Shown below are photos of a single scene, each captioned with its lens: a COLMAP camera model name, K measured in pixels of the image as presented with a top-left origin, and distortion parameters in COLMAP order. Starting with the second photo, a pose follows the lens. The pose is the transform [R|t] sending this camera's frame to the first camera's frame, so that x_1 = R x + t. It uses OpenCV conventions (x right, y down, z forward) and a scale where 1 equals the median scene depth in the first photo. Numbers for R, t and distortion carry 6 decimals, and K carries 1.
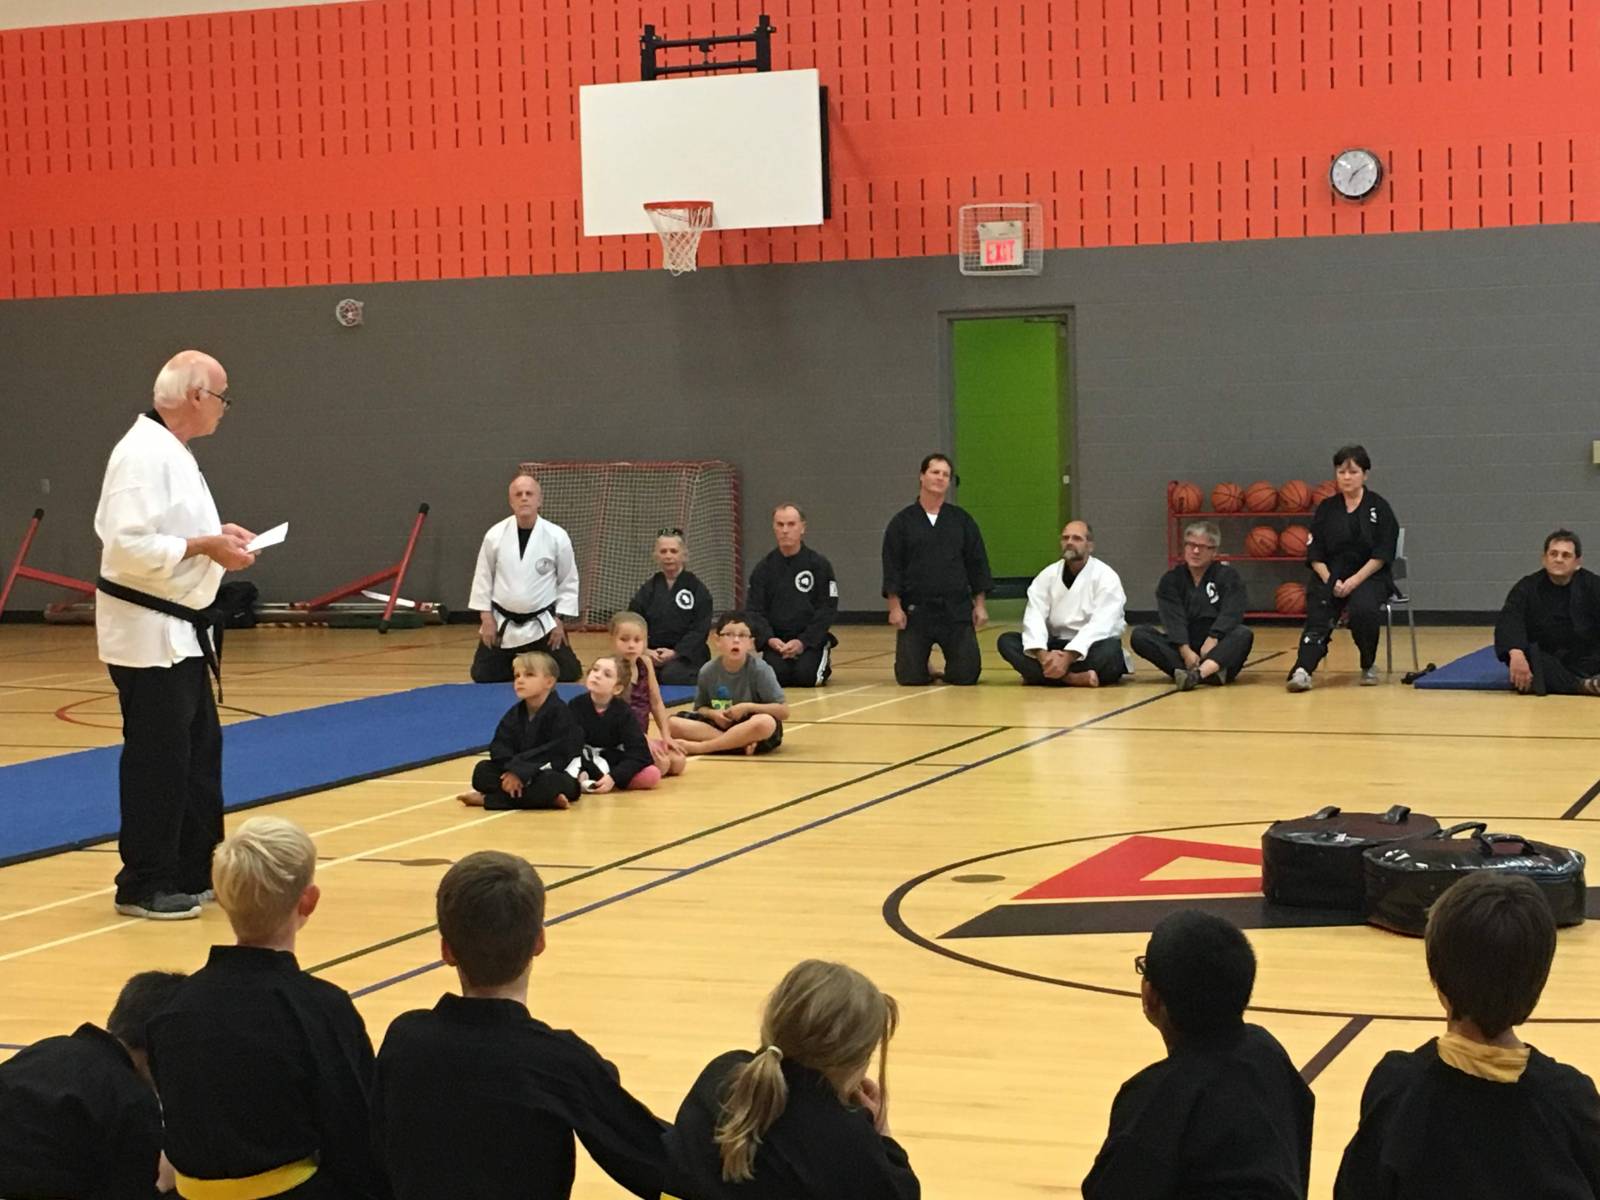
lens RADIAL K [[2903.5, 0, 811.8], [0, 2903.5, 592.8], [0, 0, 1]] dist [0.057018, 0.000000]
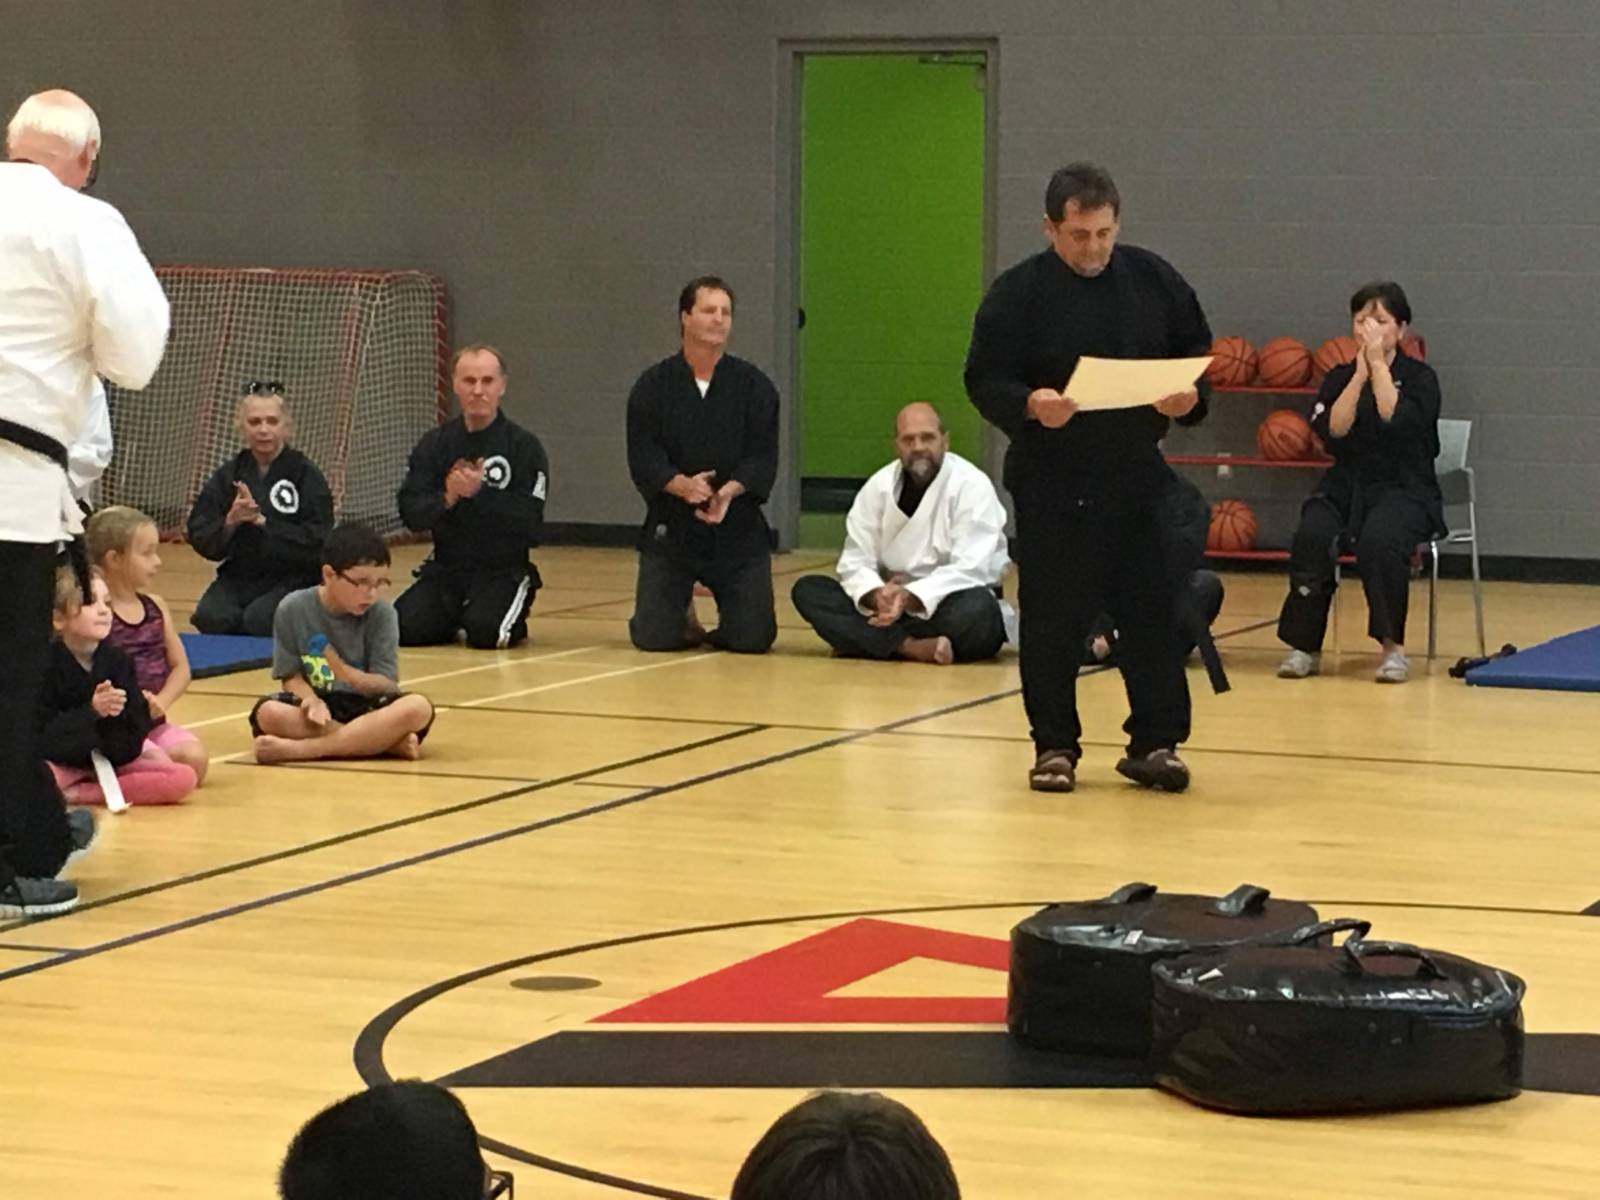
lens RADIAL K [[4623.3, 0, 804.2], [0, 4623.3, 582.6], [0, 0, 1]] dist [0.043026, 0.000000]
pose [[0.999281, 0.035552, 0.013142, 0.042459], [-0.035797, 0.999180, 0.018900, -0.001392], [-0.012459, -0.019357, 0.999735, 0.026694]]
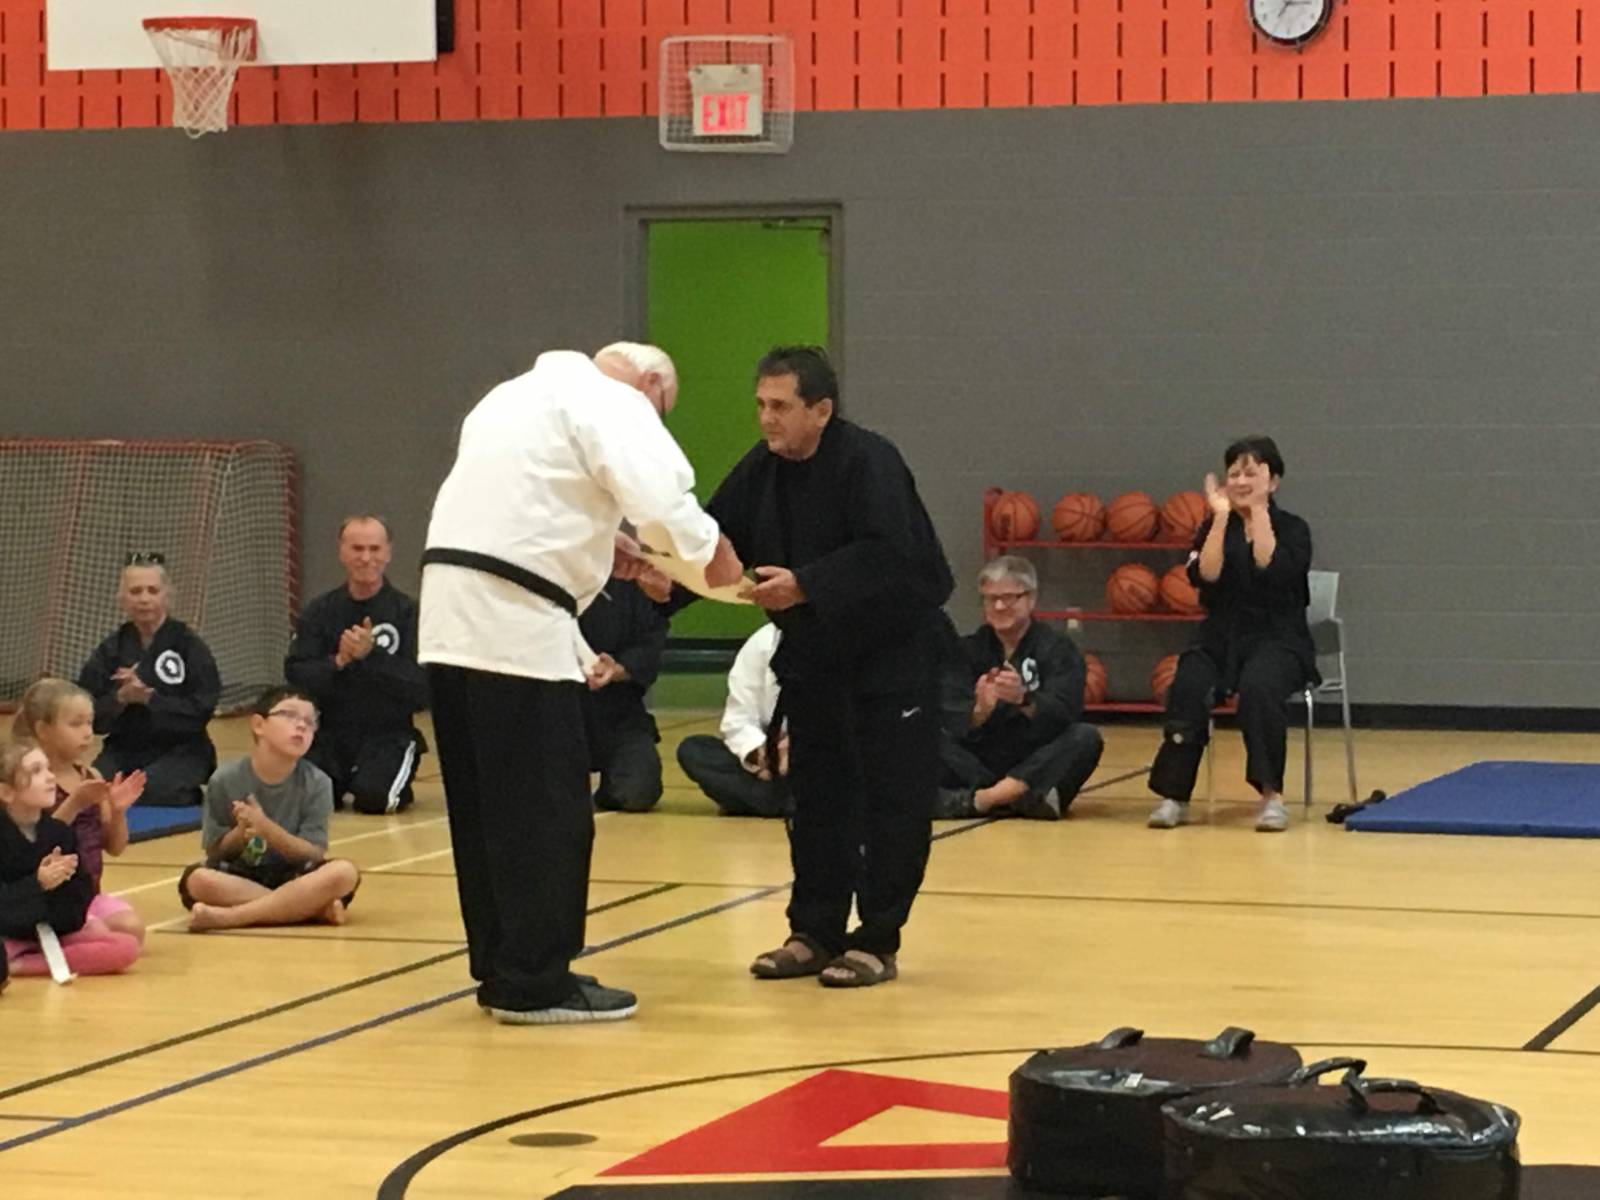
lens RADIAL K [[4623.3, 0, 806.2], [0, 4623.3, 621.3], [0, 0, 1]] dist [0.043026, 0.000000]
pose [[0.997698, 0.018359, 0.065285, 0.020556], [-0.017851, 0.999806, -0.008351, -0.001152], [-0.065426, 0.007166, 0.997832, 0.015857]]
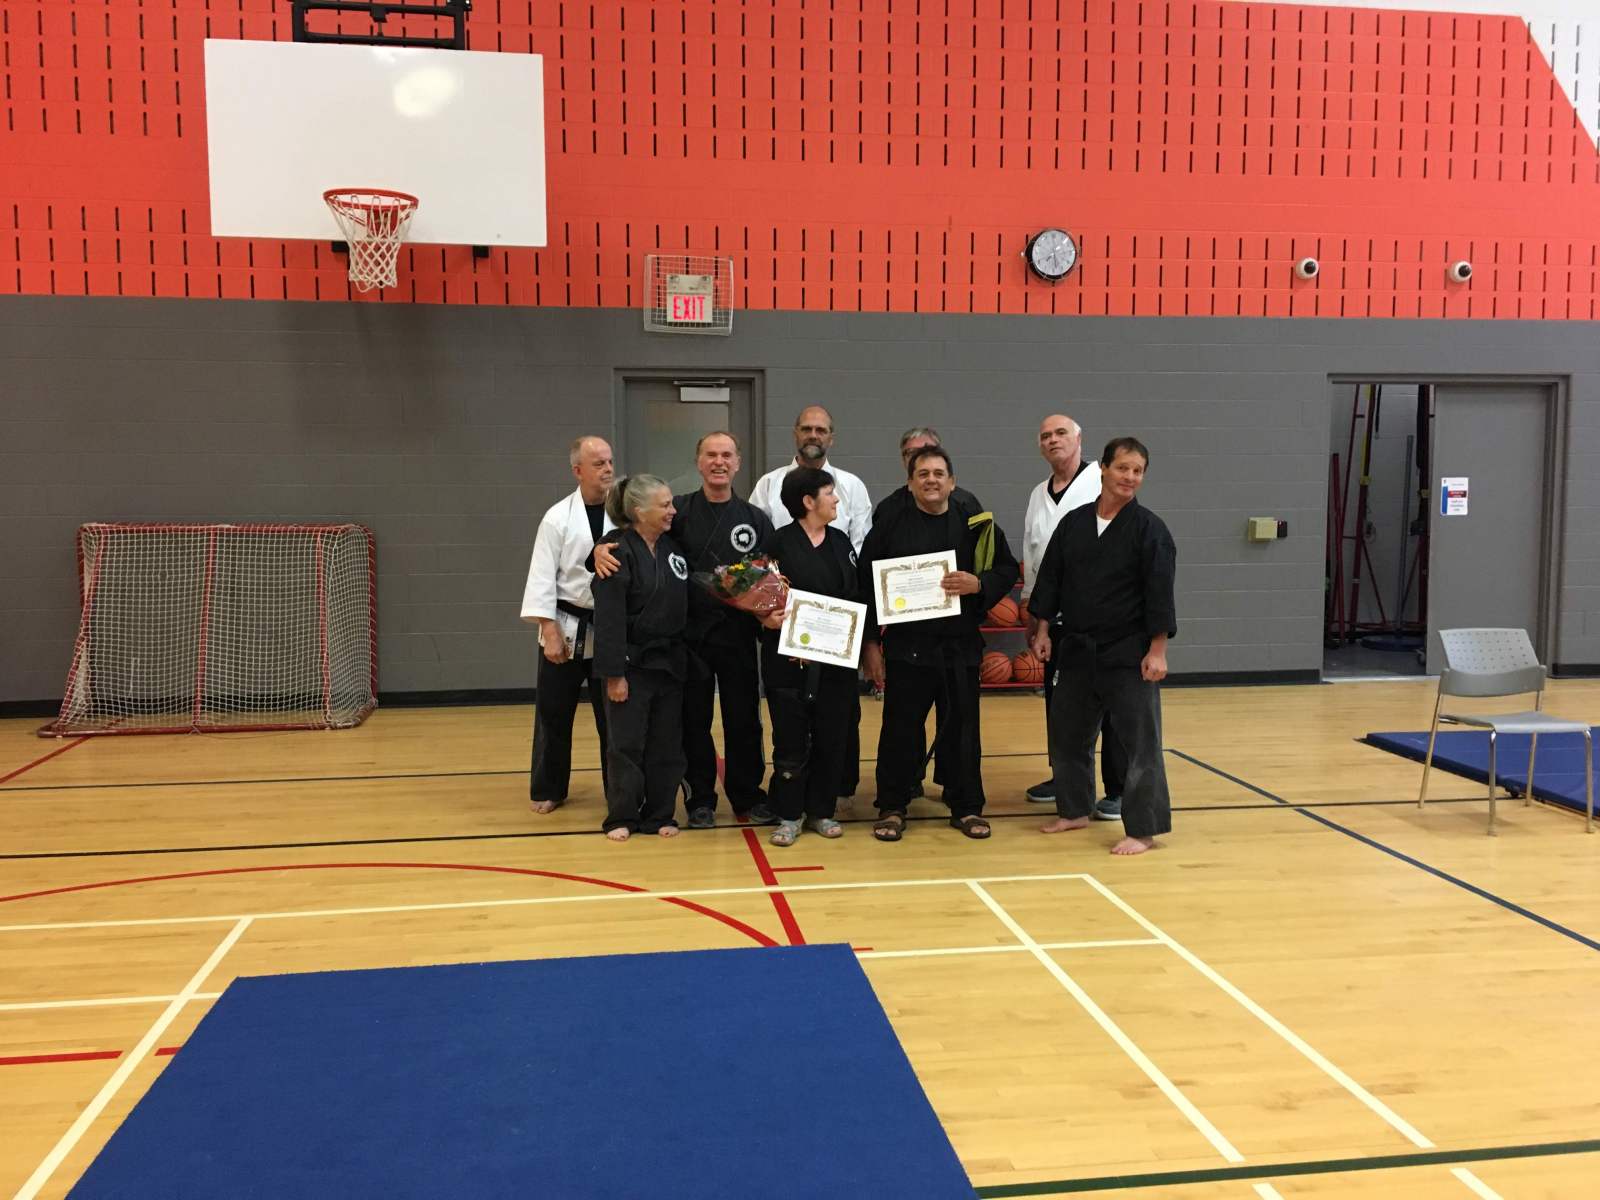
lens RADIAL K [[1348.9, 0, 810.3], [0, 1348.9, 587.4], [0, 0, 1]] dist [0.060865, -0.045441]
pose [[0.863027, -0.014743, 0.504942, -0.130410], [0.009392, 0.999870, 0.013141, -0.032921], [-0.505070, -0.006599, 0.863053, 0.624455]]
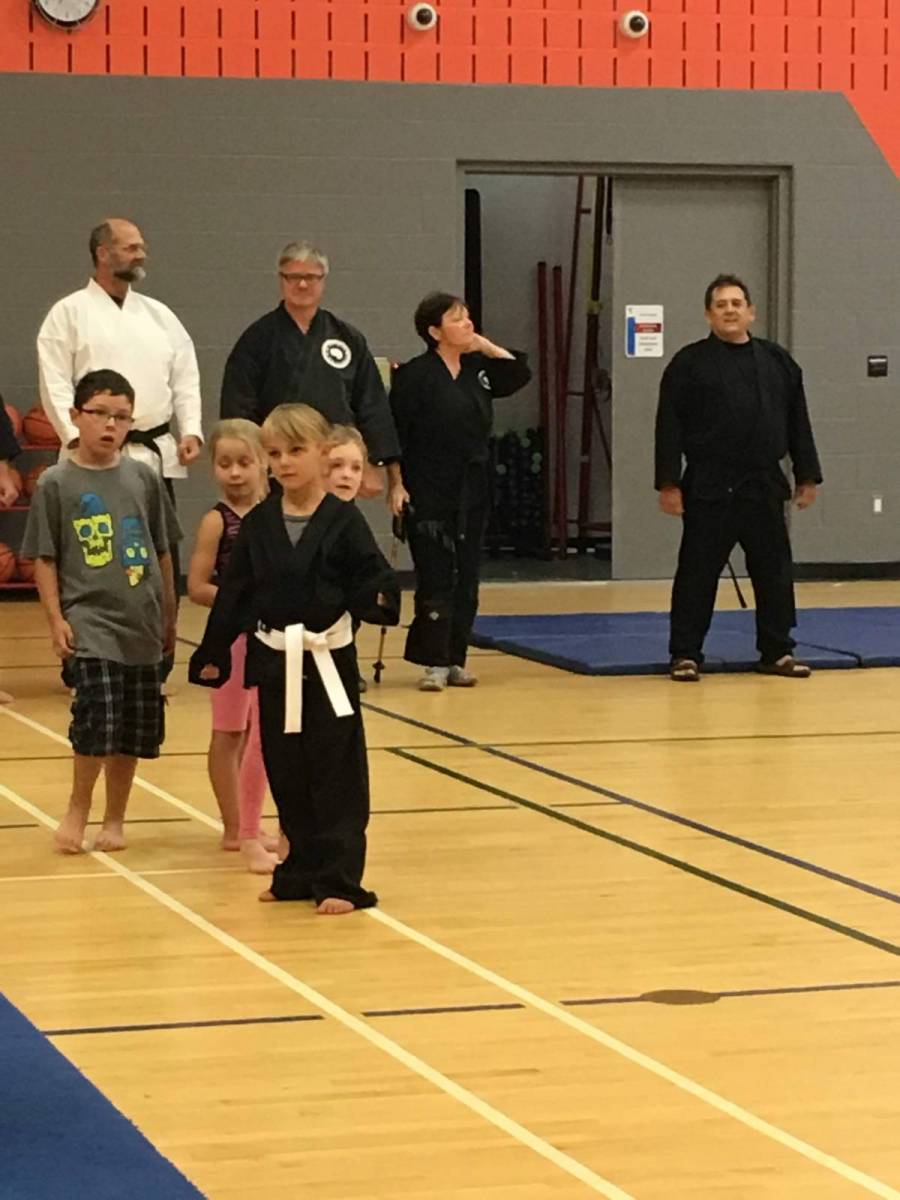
lens RADIAL K [[3871.2, 0, 457.0], [0, 3871.2, 599.6], [0, 0, 1]] dist [0.084377, 0.000000]
pose [[0.773765, -0.017091, 0.633242, -0.368662], [0.011200, 0.999849, 0.013301, 0.000347], [-0.633374, -0.003199, 0.773840, 0.160994]]
